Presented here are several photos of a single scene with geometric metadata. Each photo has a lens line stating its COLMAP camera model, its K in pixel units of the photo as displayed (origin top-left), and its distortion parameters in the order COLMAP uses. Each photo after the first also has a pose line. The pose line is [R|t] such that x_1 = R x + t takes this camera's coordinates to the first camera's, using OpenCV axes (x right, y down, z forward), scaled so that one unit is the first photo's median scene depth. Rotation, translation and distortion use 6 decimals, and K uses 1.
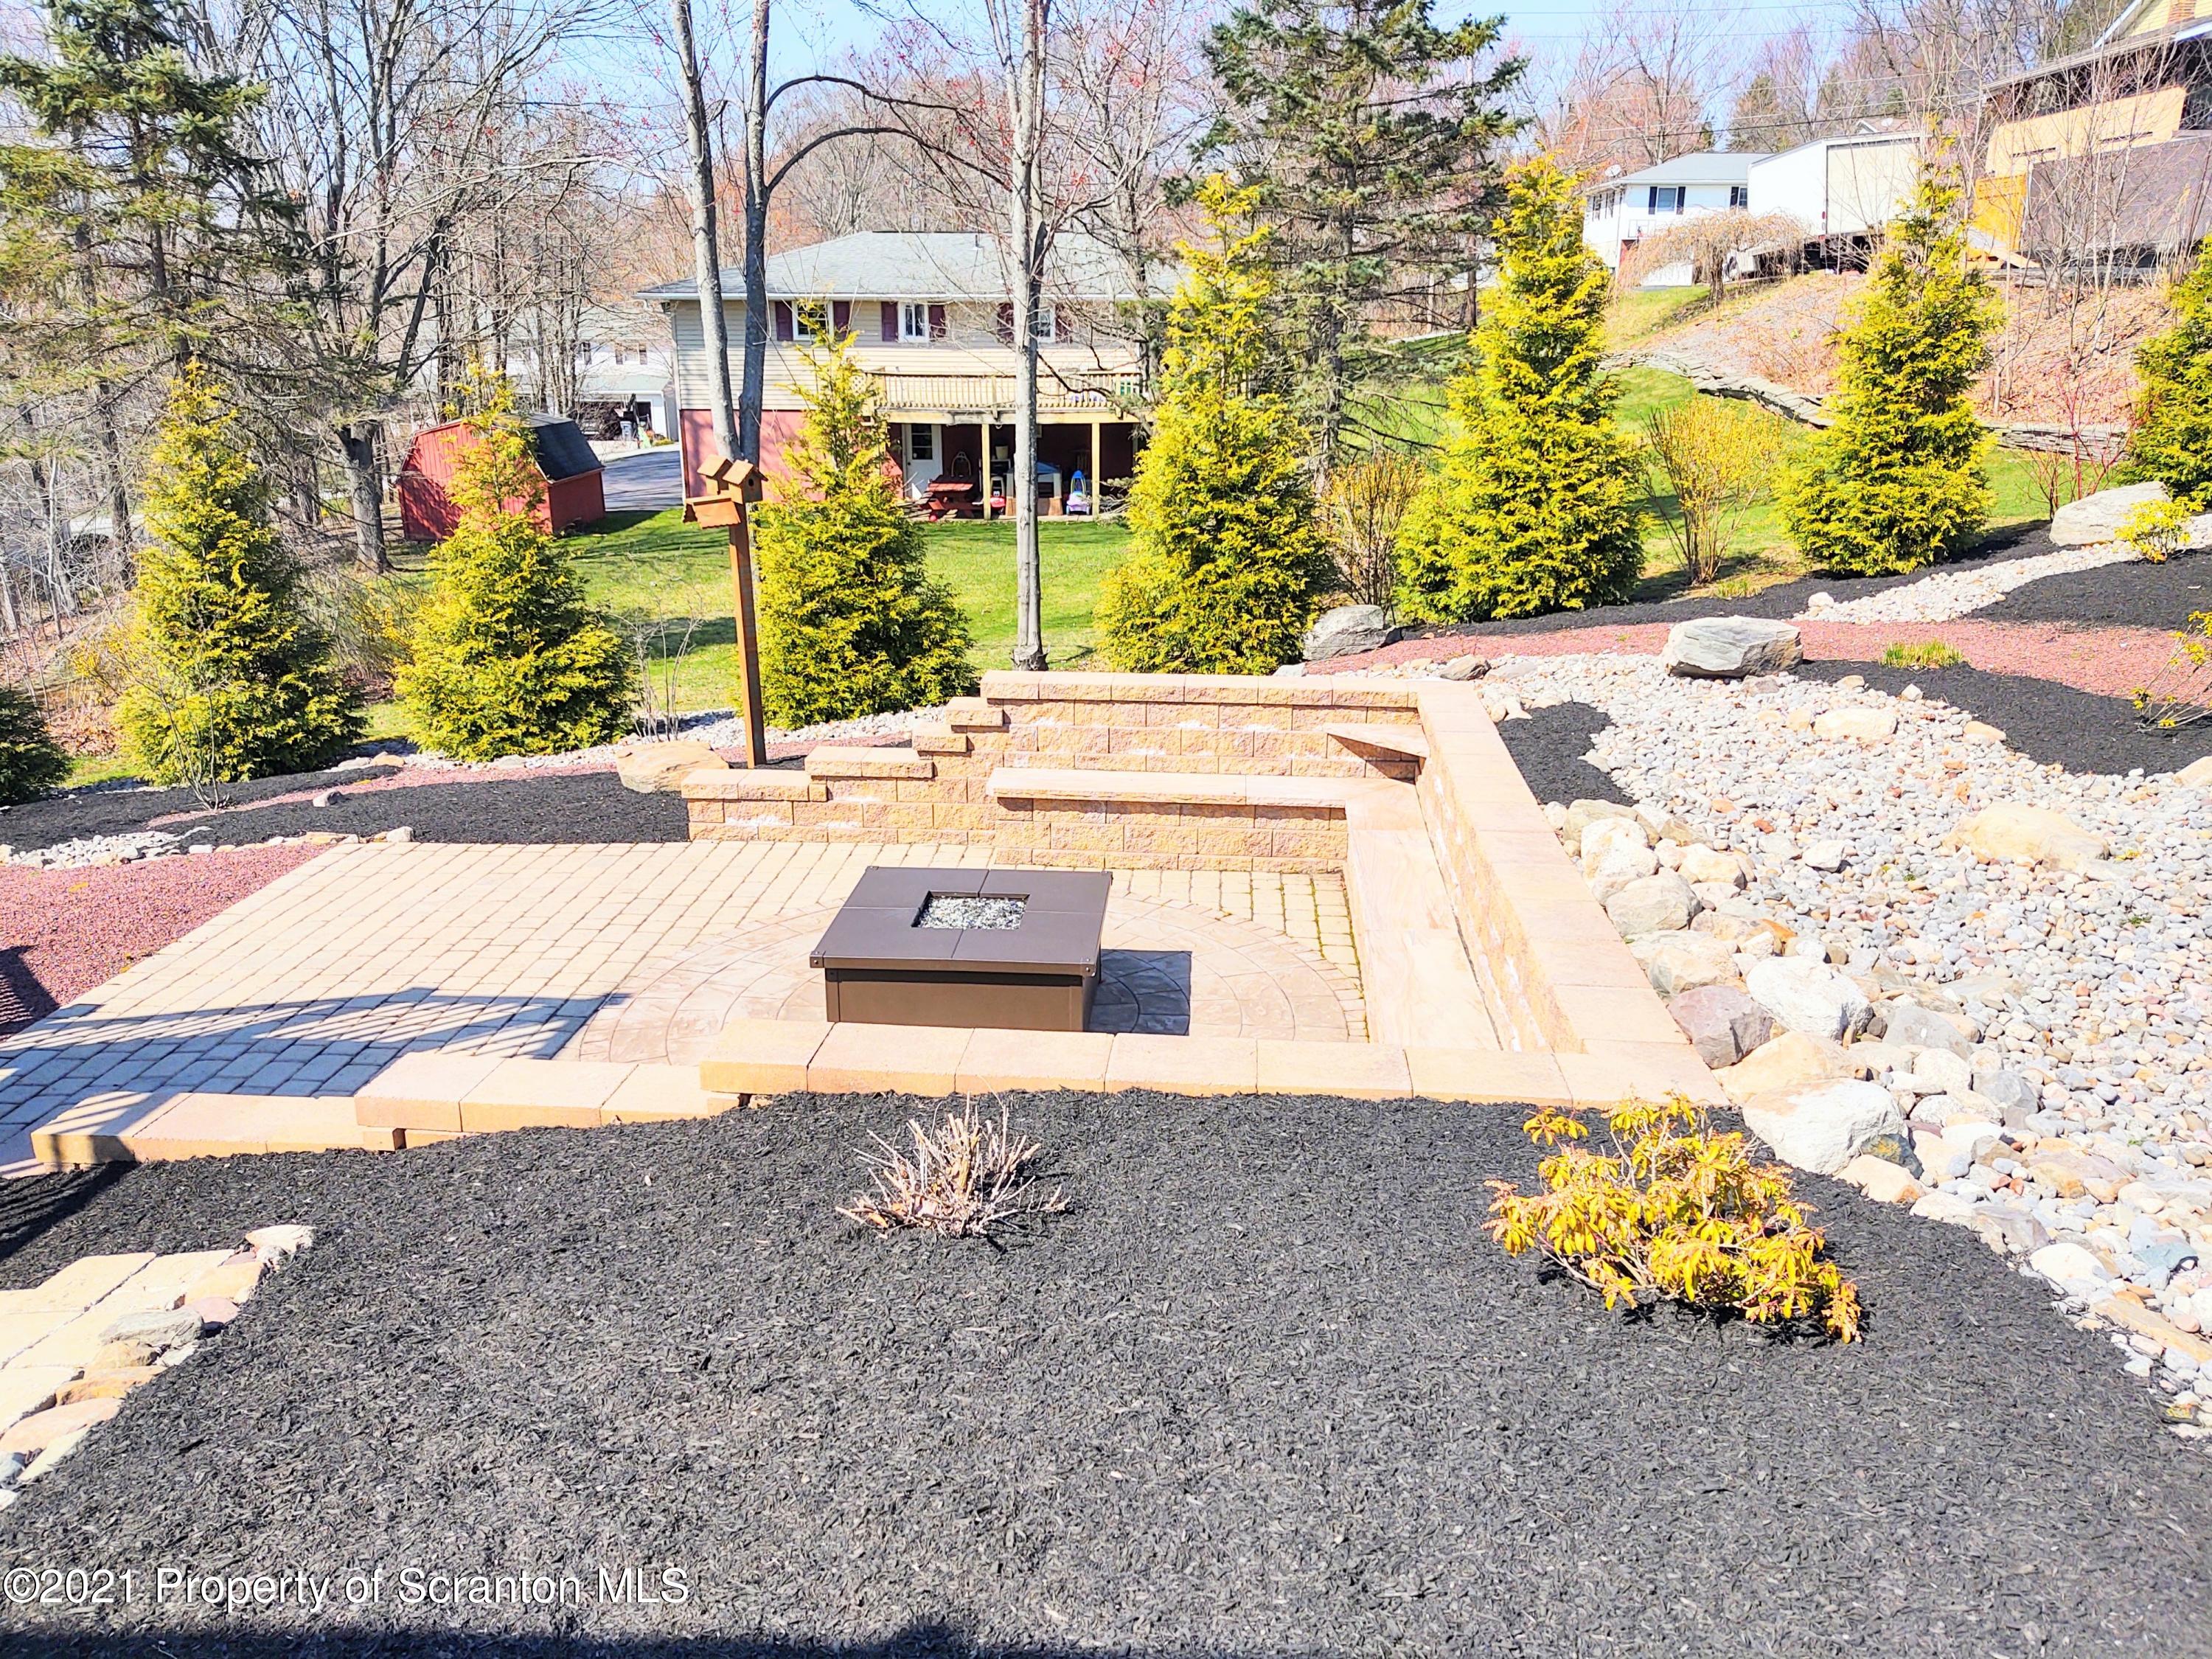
lens RADIAL K [[1625.9, 0, 1106.0], [0, 1625.9, 829.5], [0, 0, 1]] dist [0.035940, -0.006650]
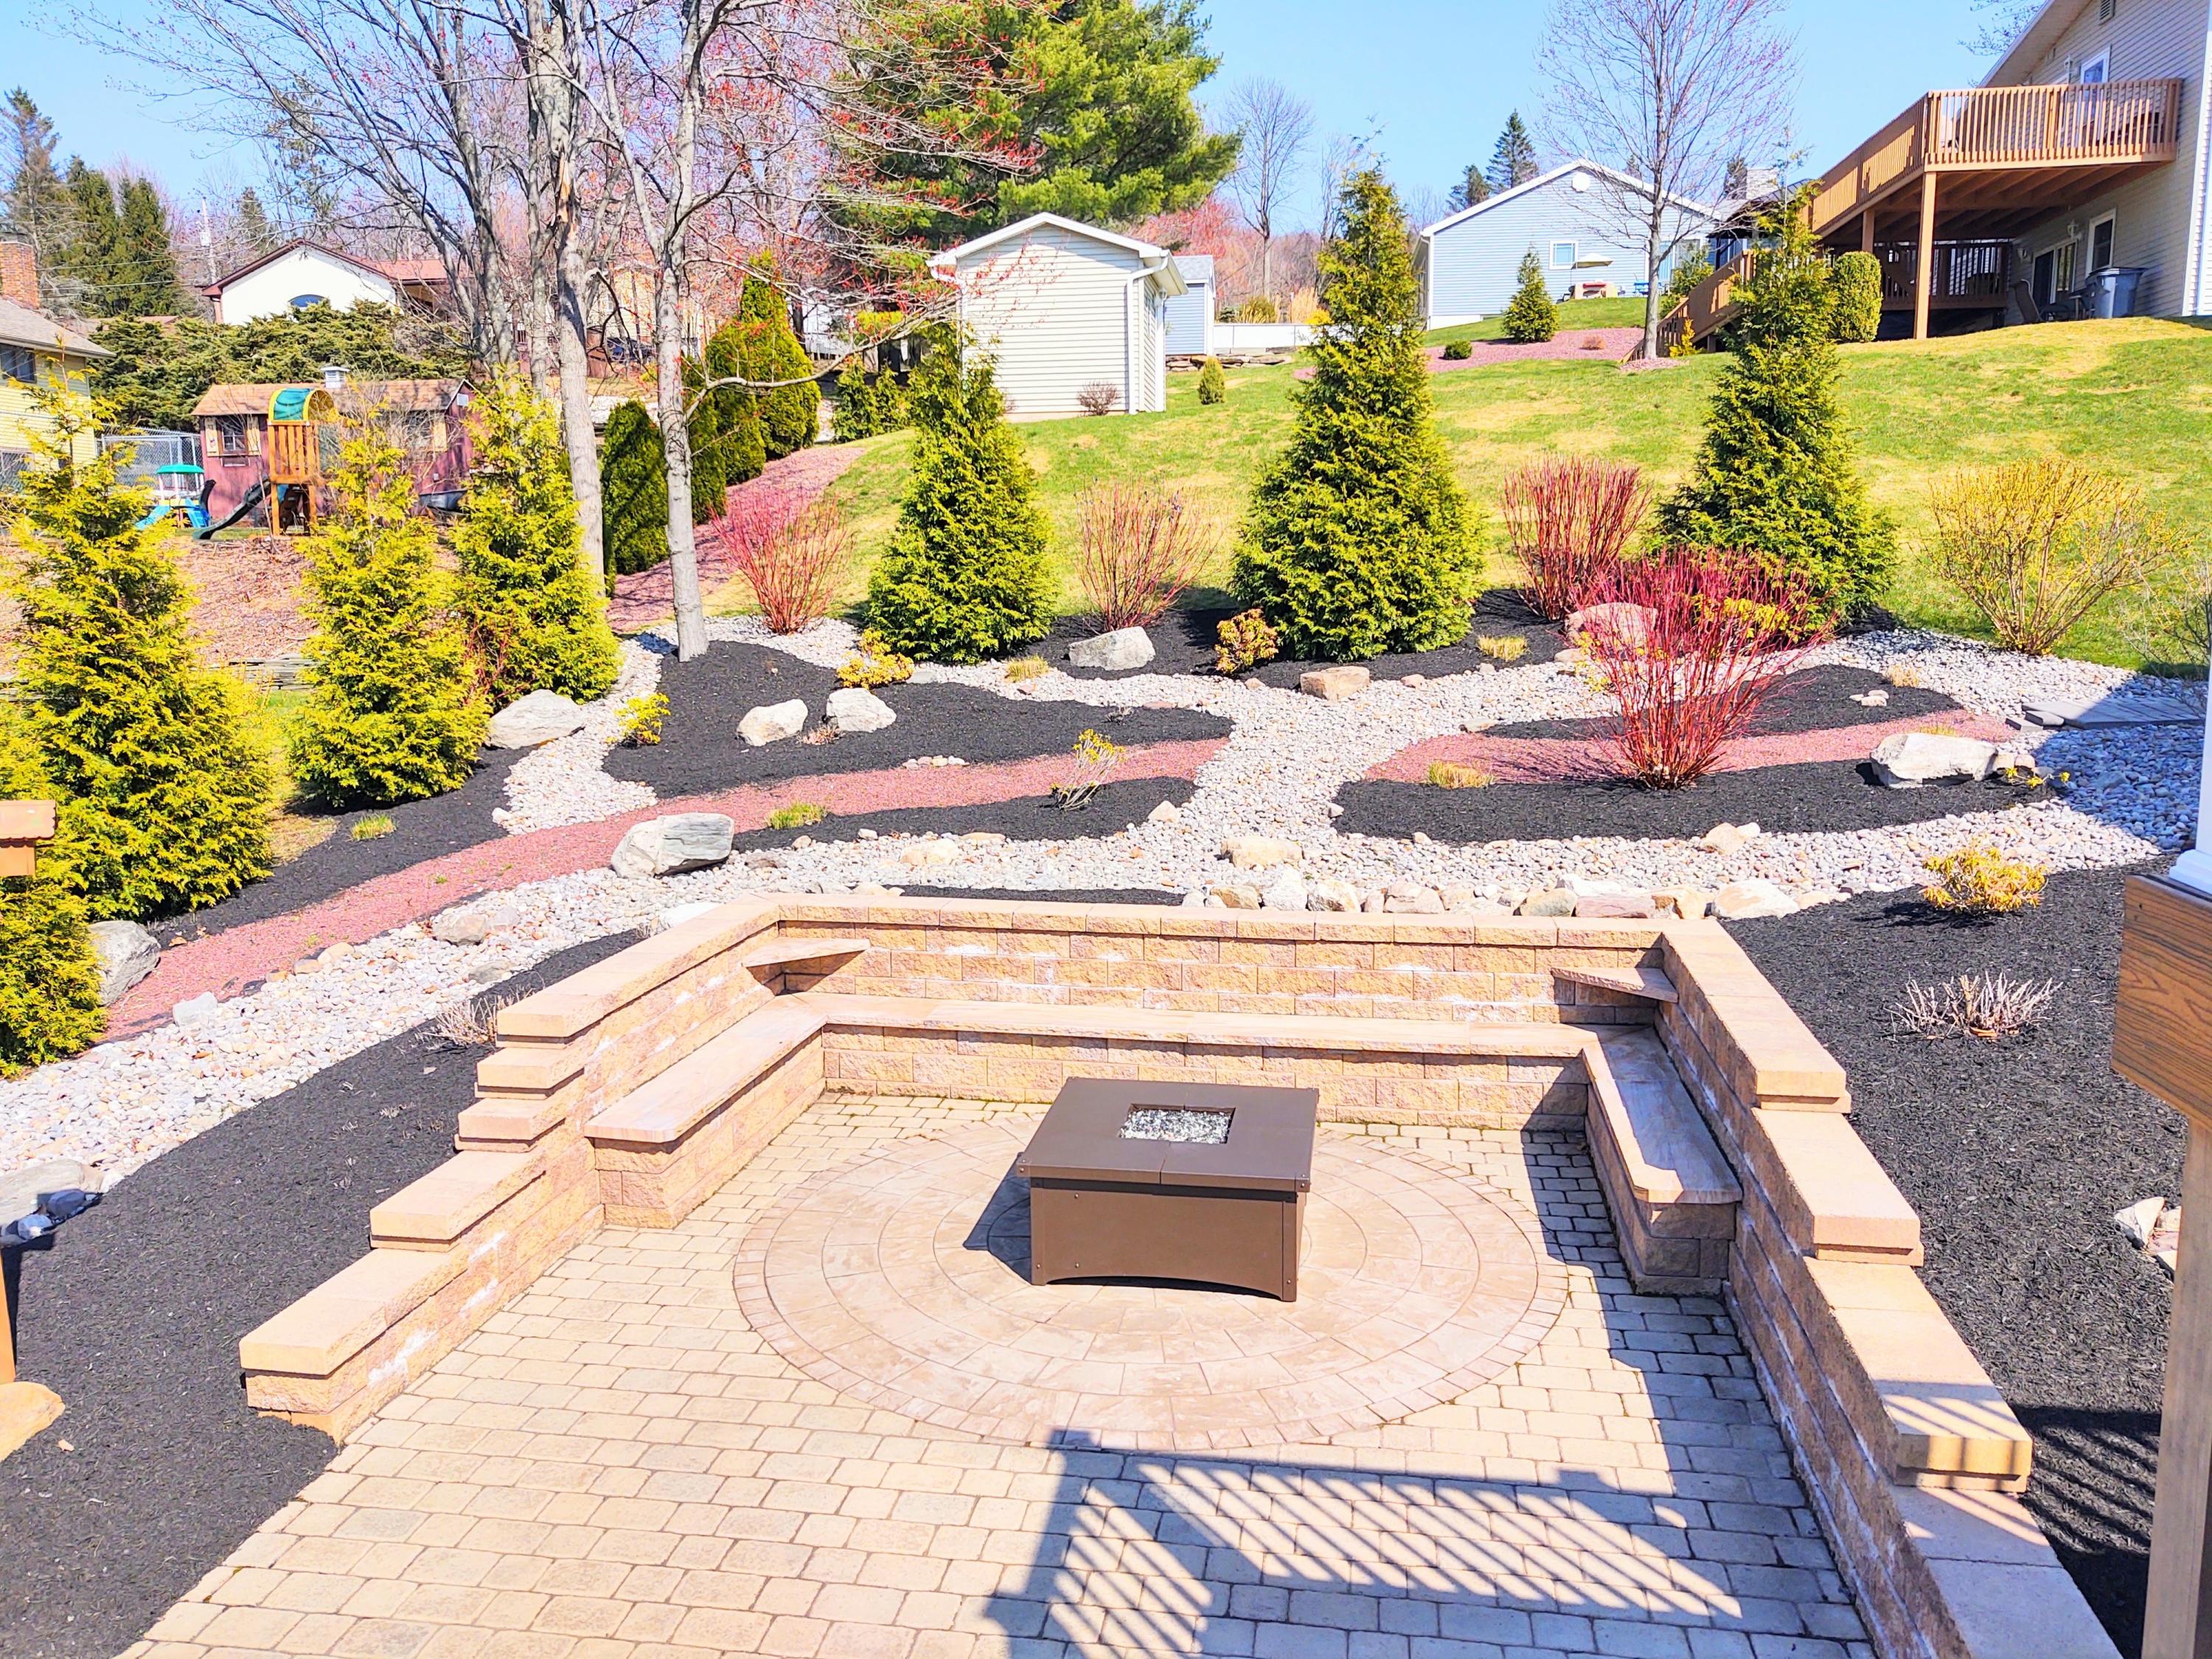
lens RADIAL K [[1674.7, 0, 1097.8], [0, 1674.7, 833.7], [0, 0, 1]] dist [0.042211, -0.072955]
pose [[0.094271, -0.156553, 0.983160, -0.573267], [0.303298, 0.945129, 0.121415, -0.136379], [-0.948221, 0.286744, 0.136581, 0.461312]]
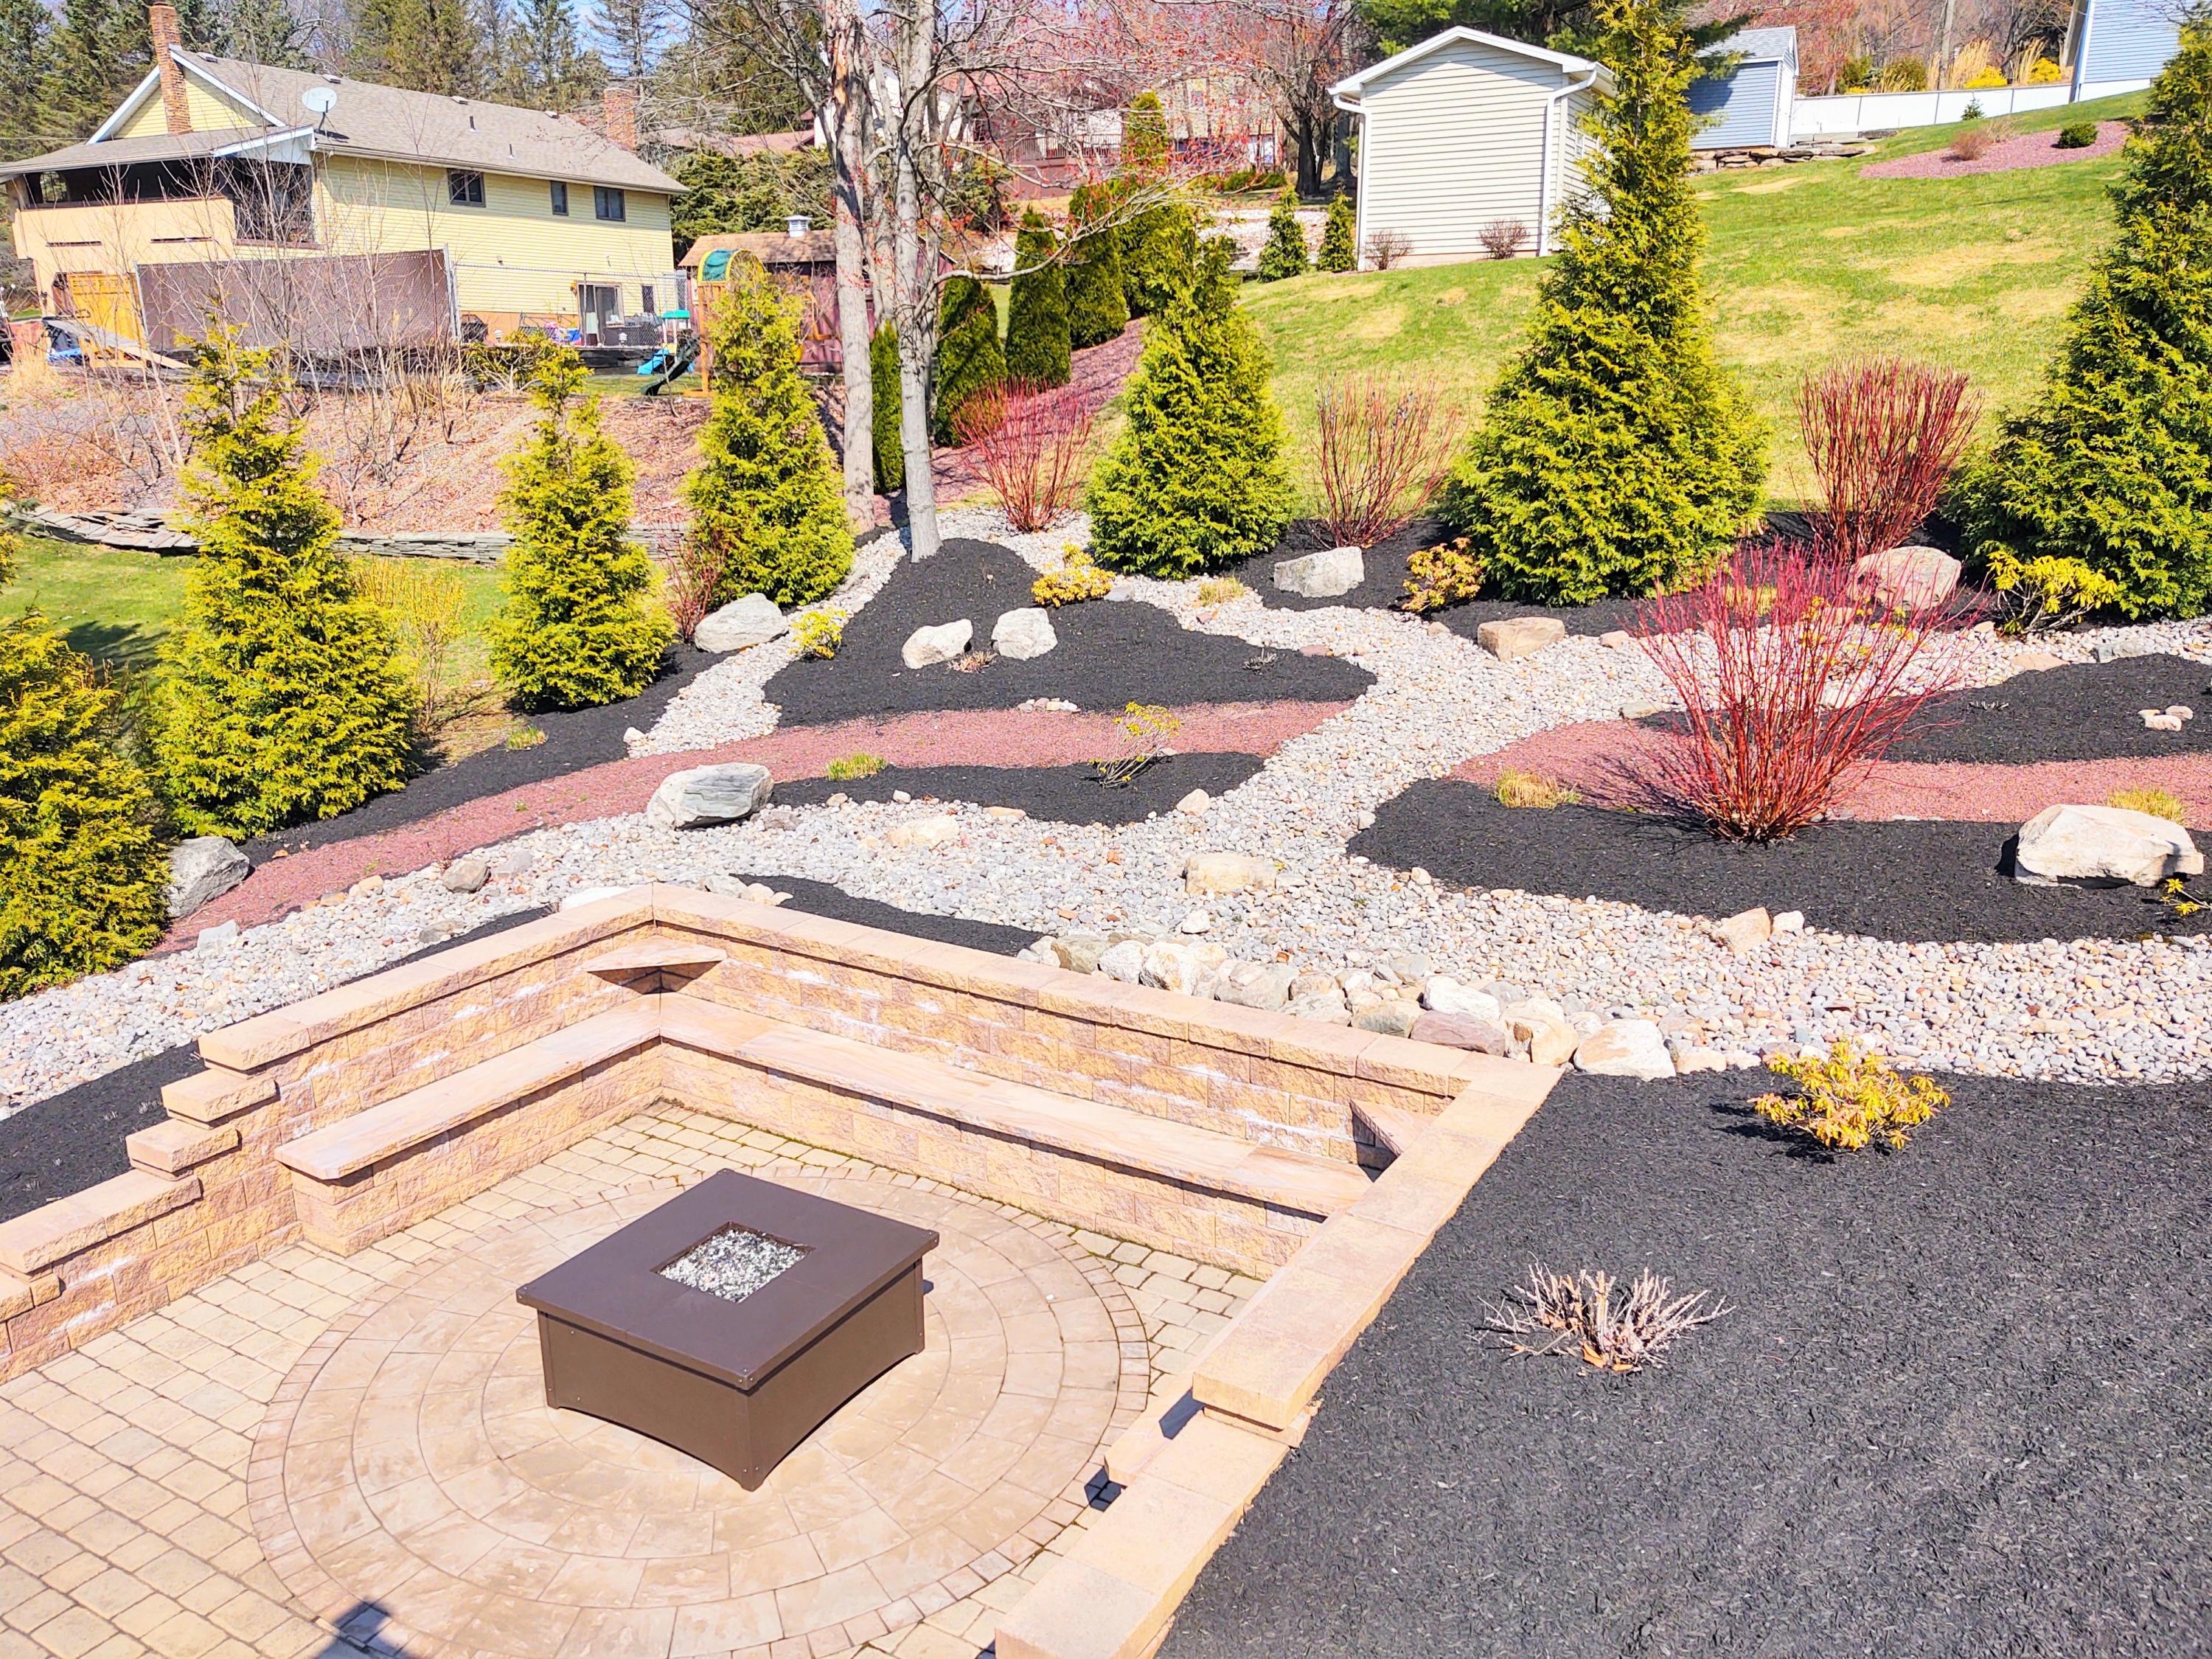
lens RADIAL K [[1674.7, 0, 1097.8], [0, 1674.7, 833.7], [0, 0, 1]] dist [0.042211, -0.072955]
pose [[0.442882, -0.246122, 0.862137, -0.406579], [0.272591, 0.953027, 0.132039, -0.133339], [-0.854137, 0.176533, 0.489169, 0.170251]]
